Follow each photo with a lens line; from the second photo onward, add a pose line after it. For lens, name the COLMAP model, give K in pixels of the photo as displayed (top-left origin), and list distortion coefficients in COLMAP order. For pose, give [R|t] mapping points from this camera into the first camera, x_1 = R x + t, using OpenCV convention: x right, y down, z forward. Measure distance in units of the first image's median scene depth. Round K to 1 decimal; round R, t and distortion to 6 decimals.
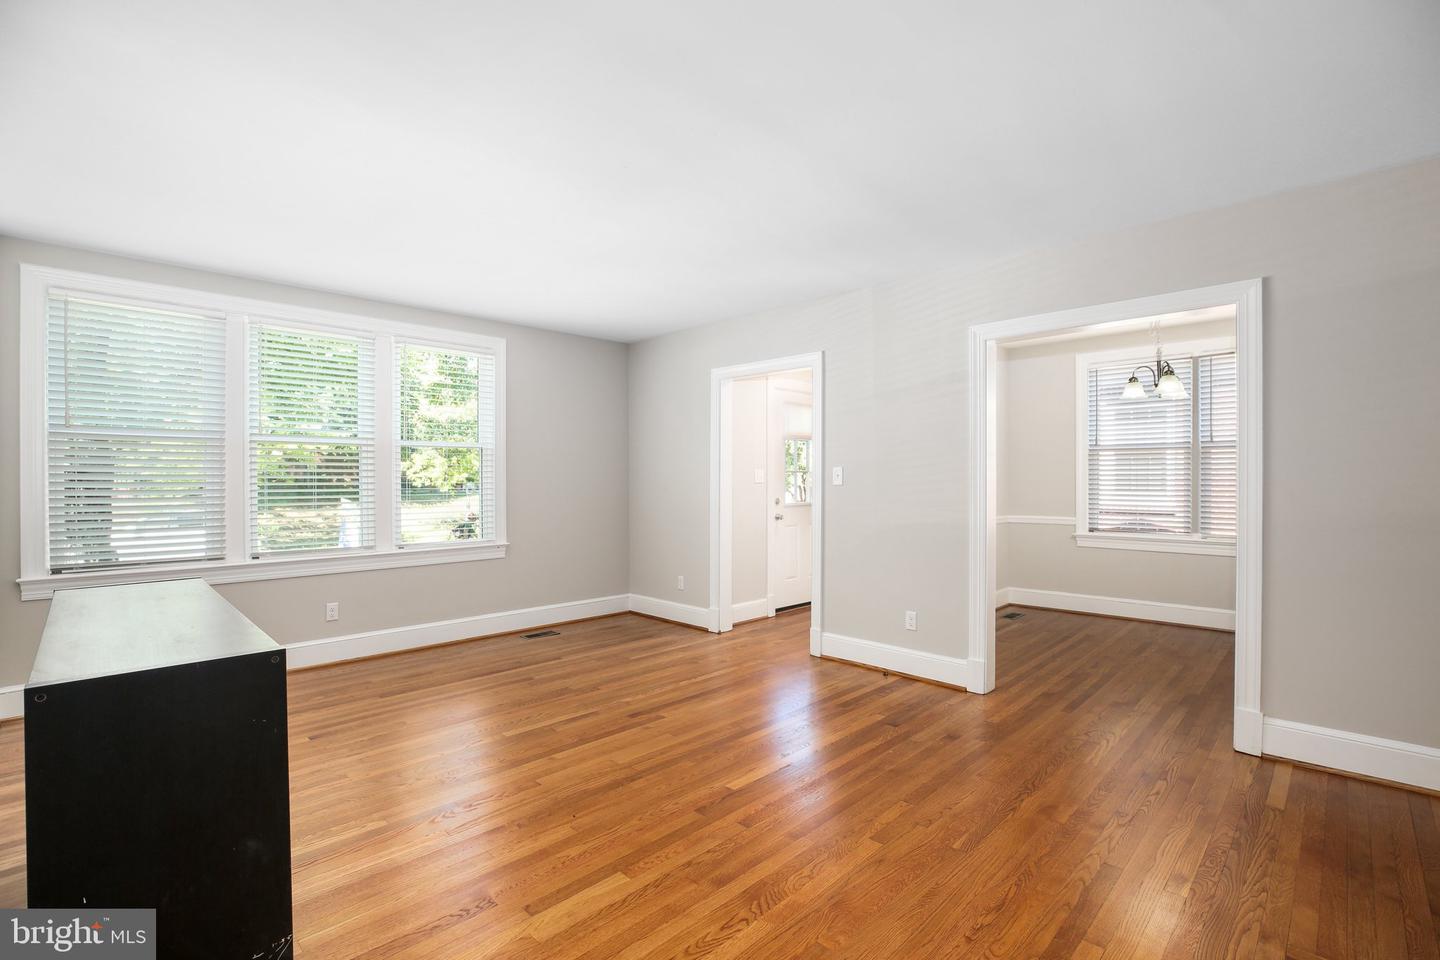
lens RADIAL K [[642.5, 0, 717.3], [0, 642.5, 486.7], [0, 0, 1]] dist [-0.053801, 0.000033]
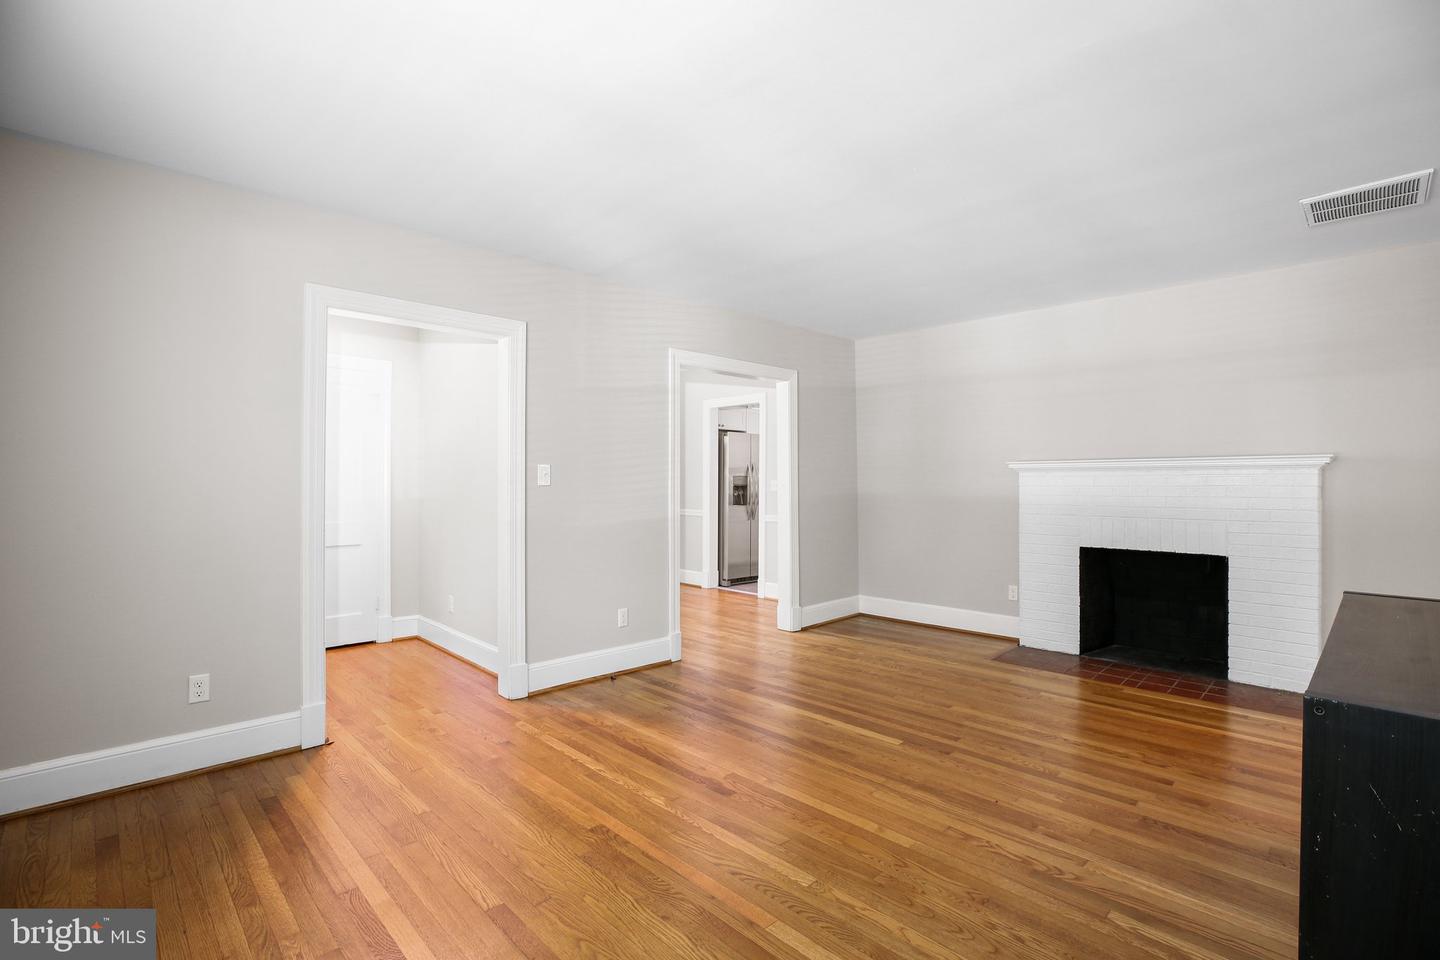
lens RADIAL K [[659.7, 0, 725.4], [0, 659.7, 483.6], [0, 0, 1]] dist [-0.022767, 0.000764]
pose [[0.013265, -0.001982, 0.999910, -0.769209], [0.006116, 0.999979, 0.001901, -0.006220], [-0.999893, 0.006091, 0.013277, 0.838142]]
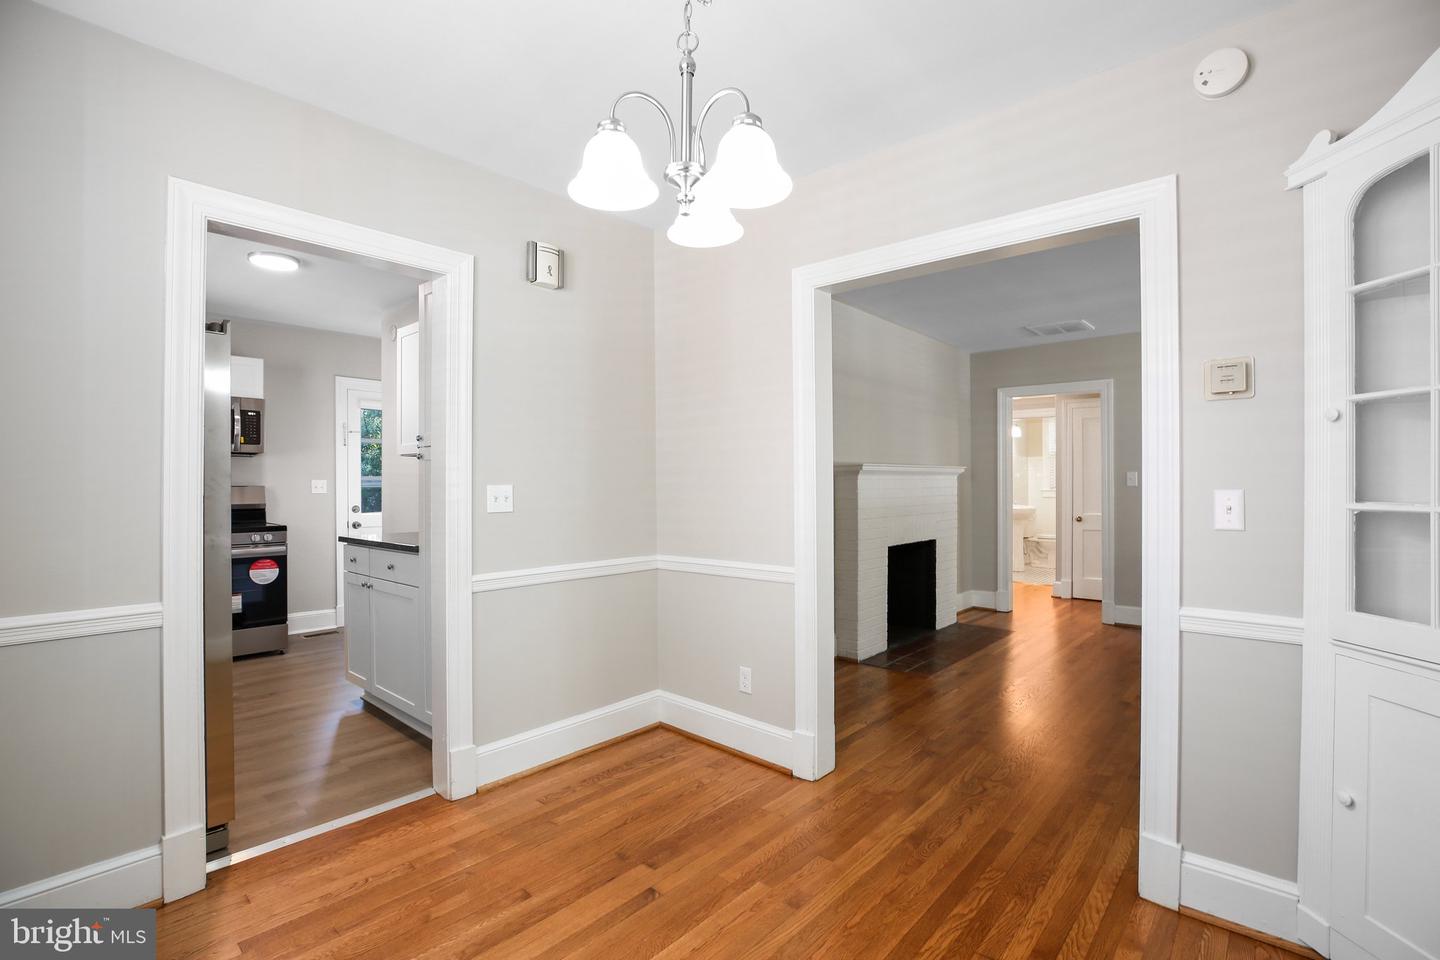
lens RADIAL K [[659.7, 0, 725.4], [0, 659.7, 483.6], [0, 0, 1]] dist [-0.022767, 0.000764]
pose [[-0.998293, 0.007731, -0.057895, 0.754788], [0.007715, 0.999970, 0.000512, -0.008001], [0.057897, 0.000064, -0.998323, 1.427286]]
